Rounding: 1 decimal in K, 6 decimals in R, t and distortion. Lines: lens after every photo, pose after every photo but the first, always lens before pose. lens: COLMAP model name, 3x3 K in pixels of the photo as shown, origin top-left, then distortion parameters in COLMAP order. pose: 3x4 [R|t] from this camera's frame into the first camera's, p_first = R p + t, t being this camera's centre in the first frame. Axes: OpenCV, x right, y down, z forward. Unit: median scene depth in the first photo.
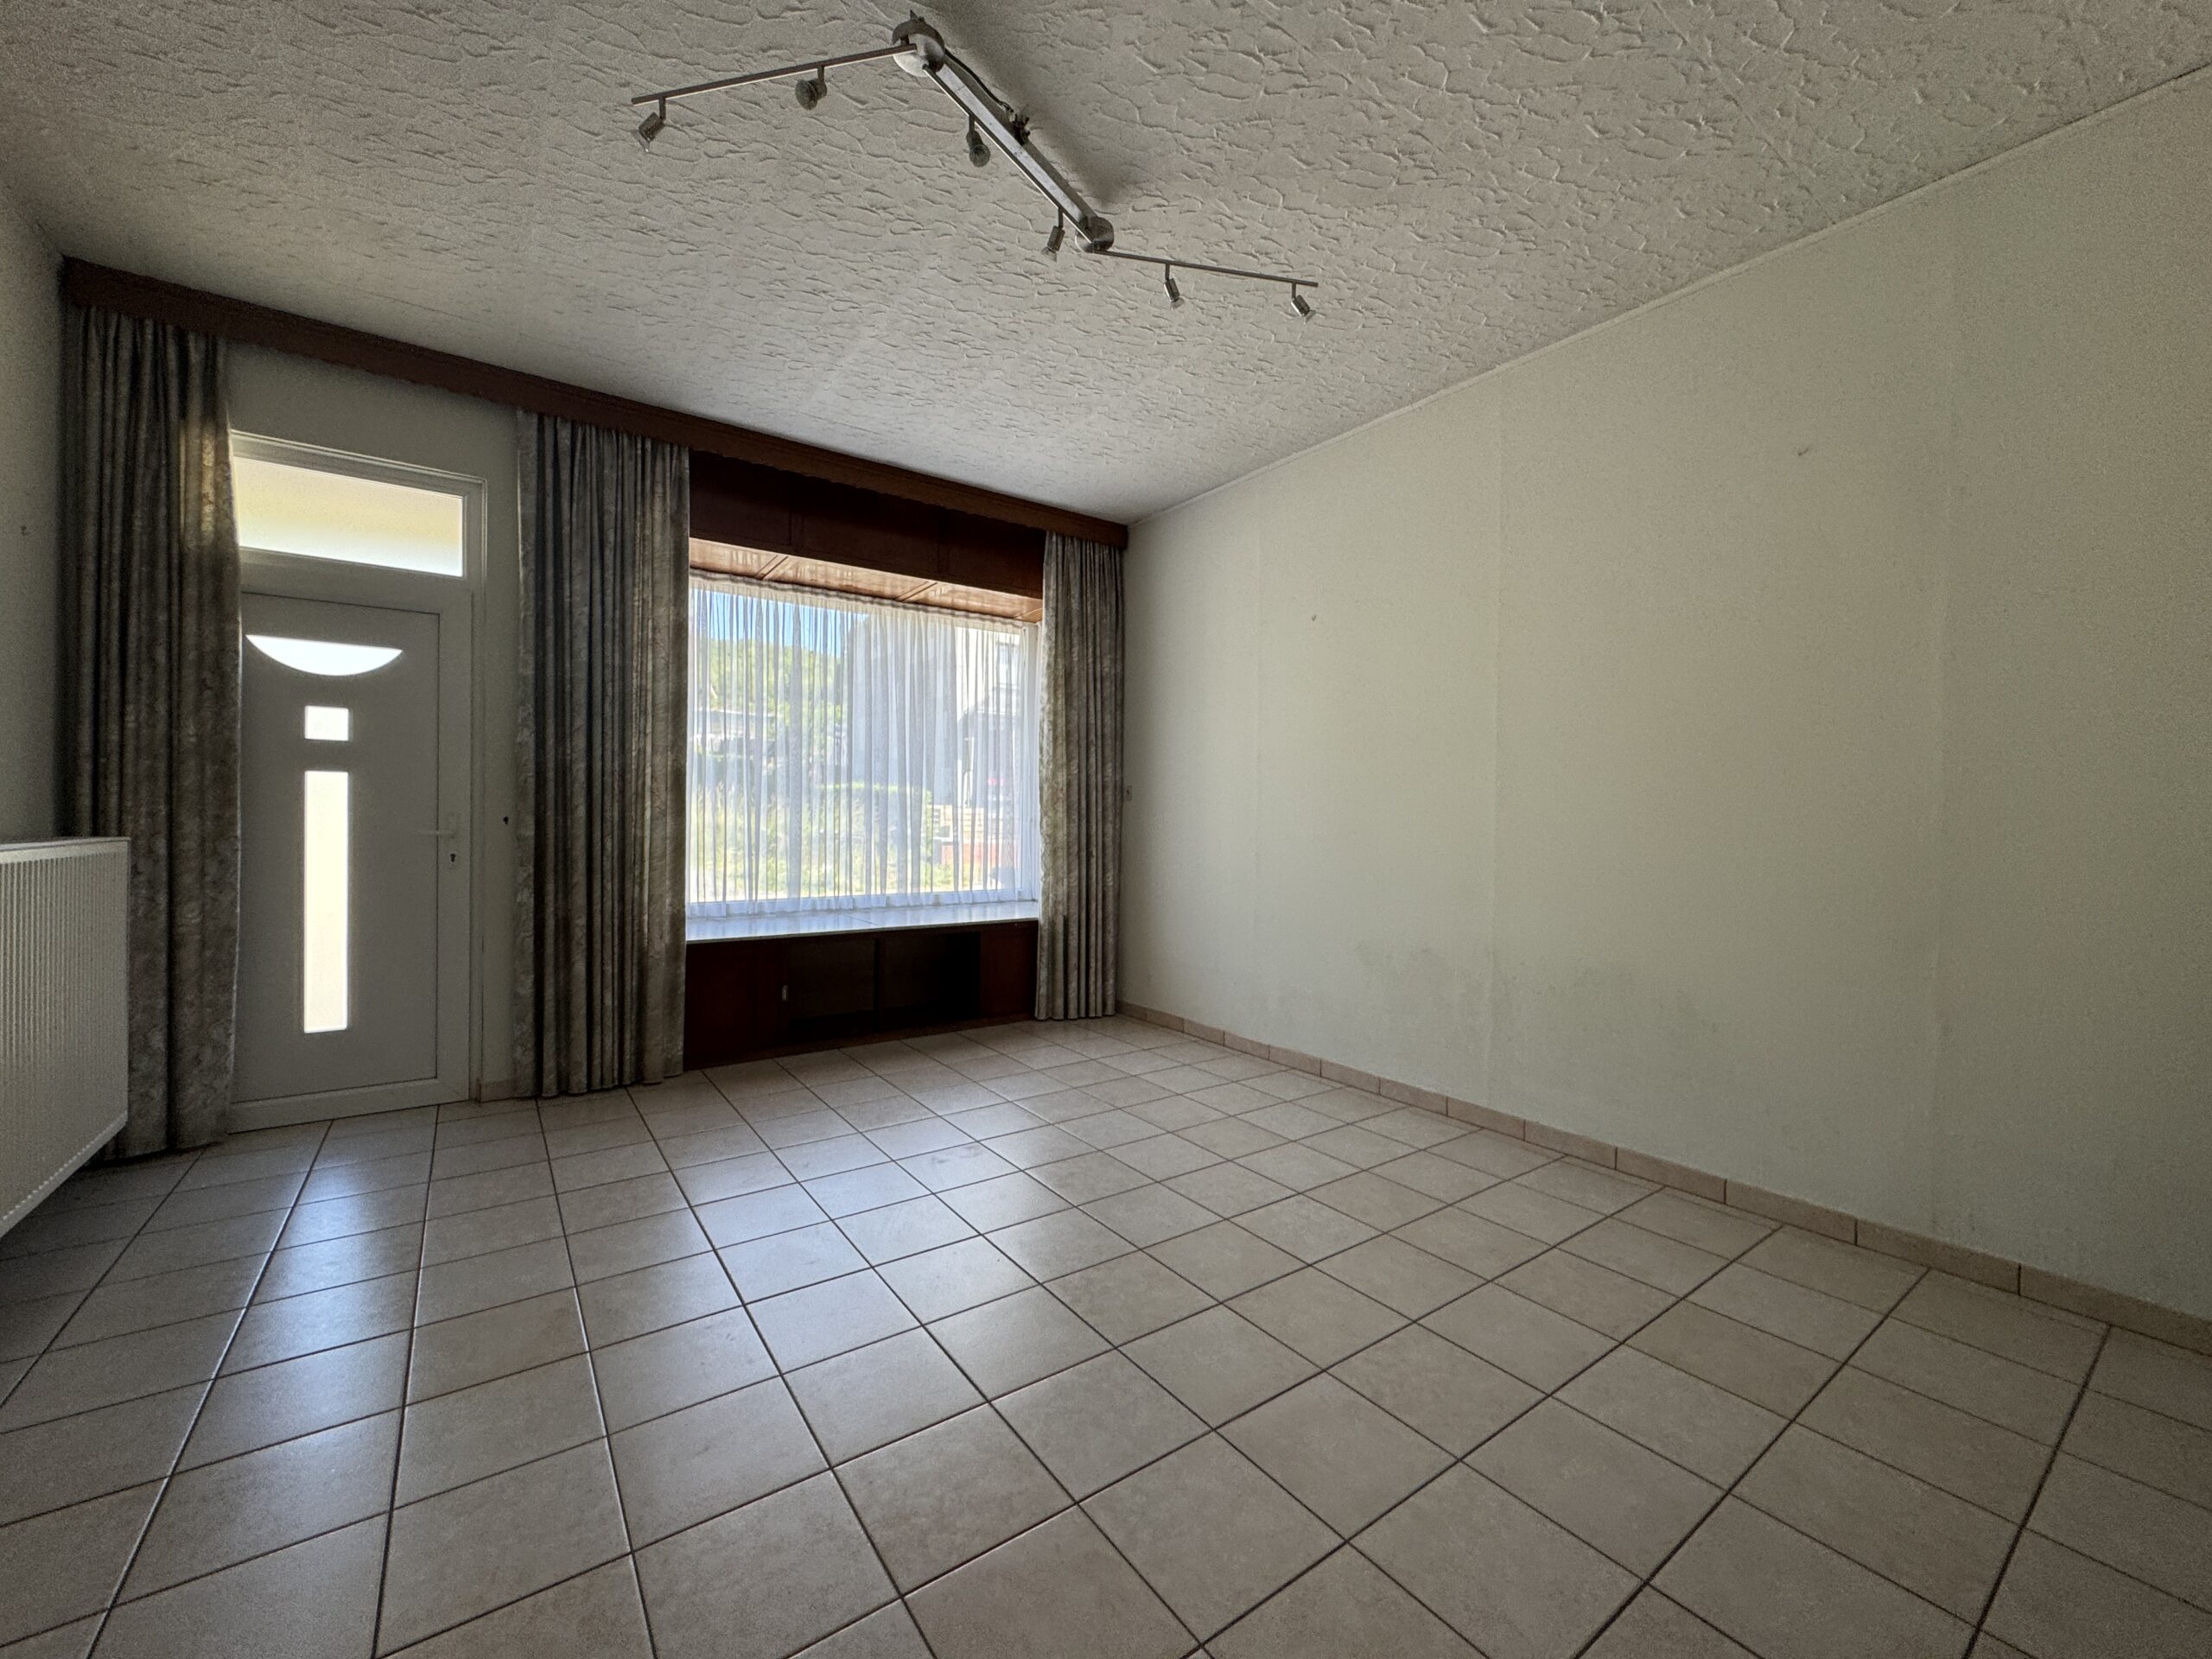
lens RADIAL K [[880.9, 0, 1106.5], [0, 880.9, 820.4], [0, 0, 1]] dist [-0.001889, 0.000063]
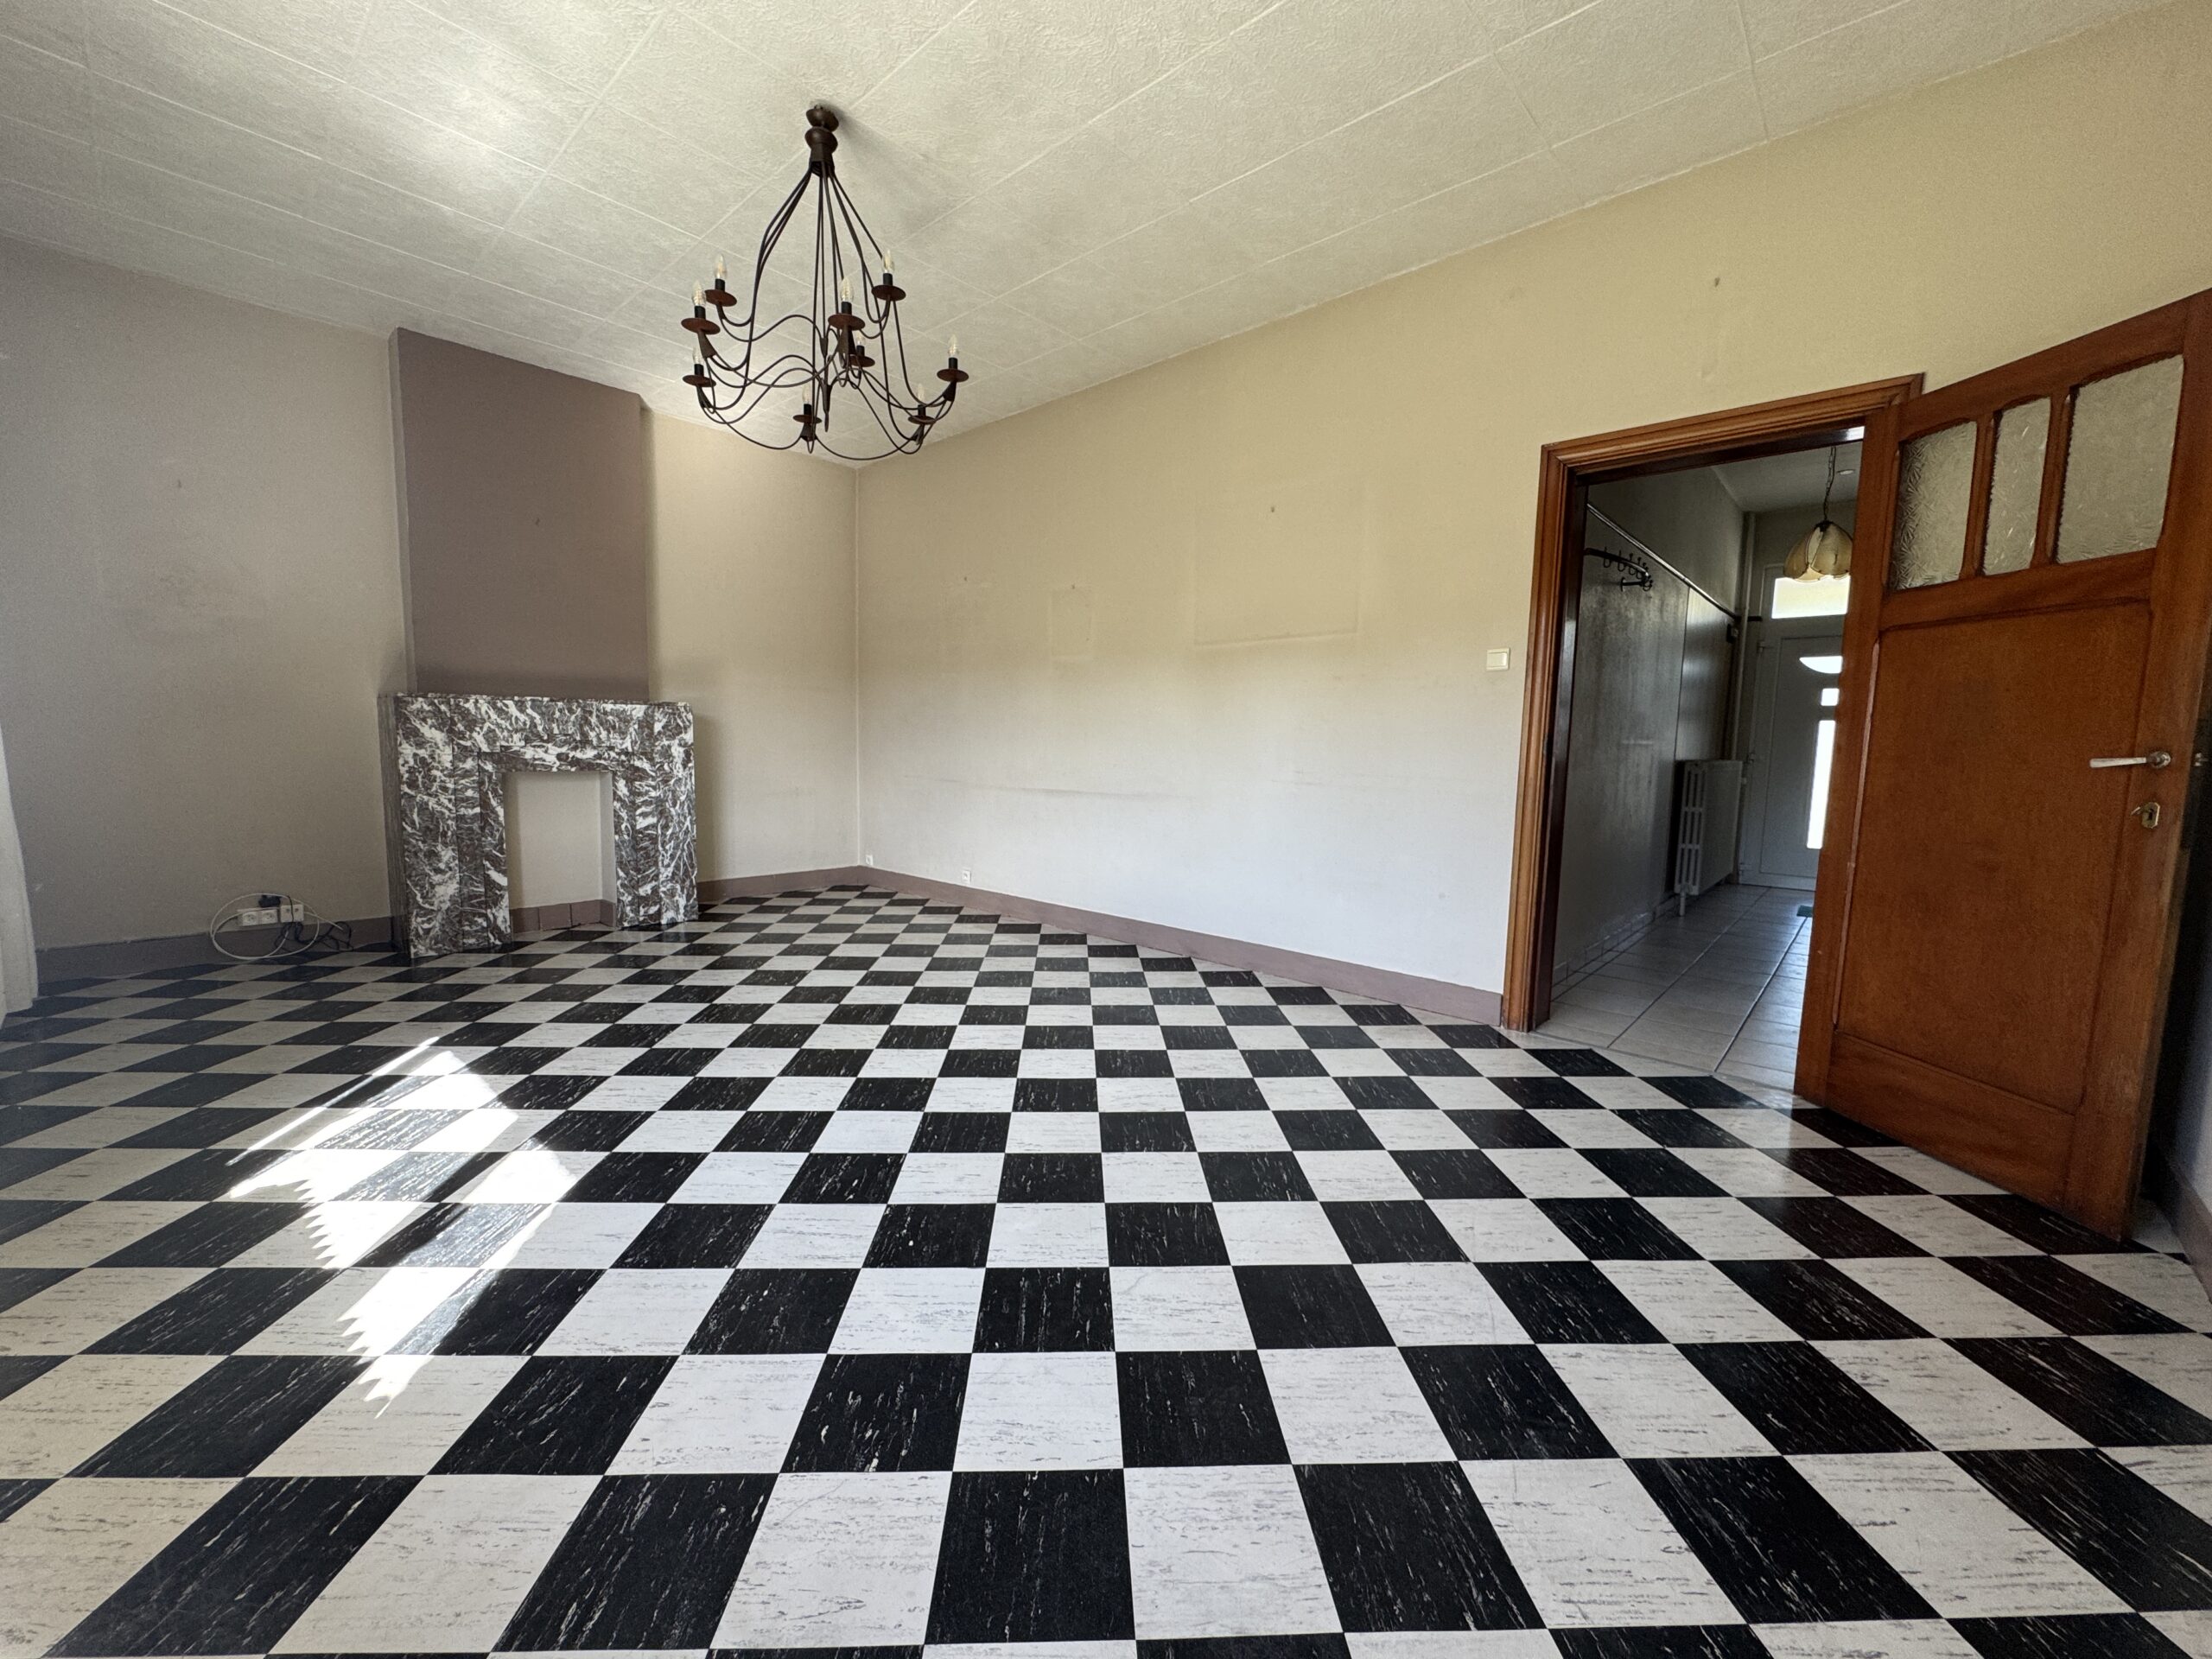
lens RADIAL K [[880.9, 0, 1106.1], [0, 880.9, 823.4], [0, 0, 1]] dist [-0.001889, 0.000063]
pose [[0.832135, 0.069583, -0.550191, -1.146016], [-0.014754, 0.994524, 0.103463, -0.002820], [0.554377, -0.077978, 0.828604, -1.709757]]
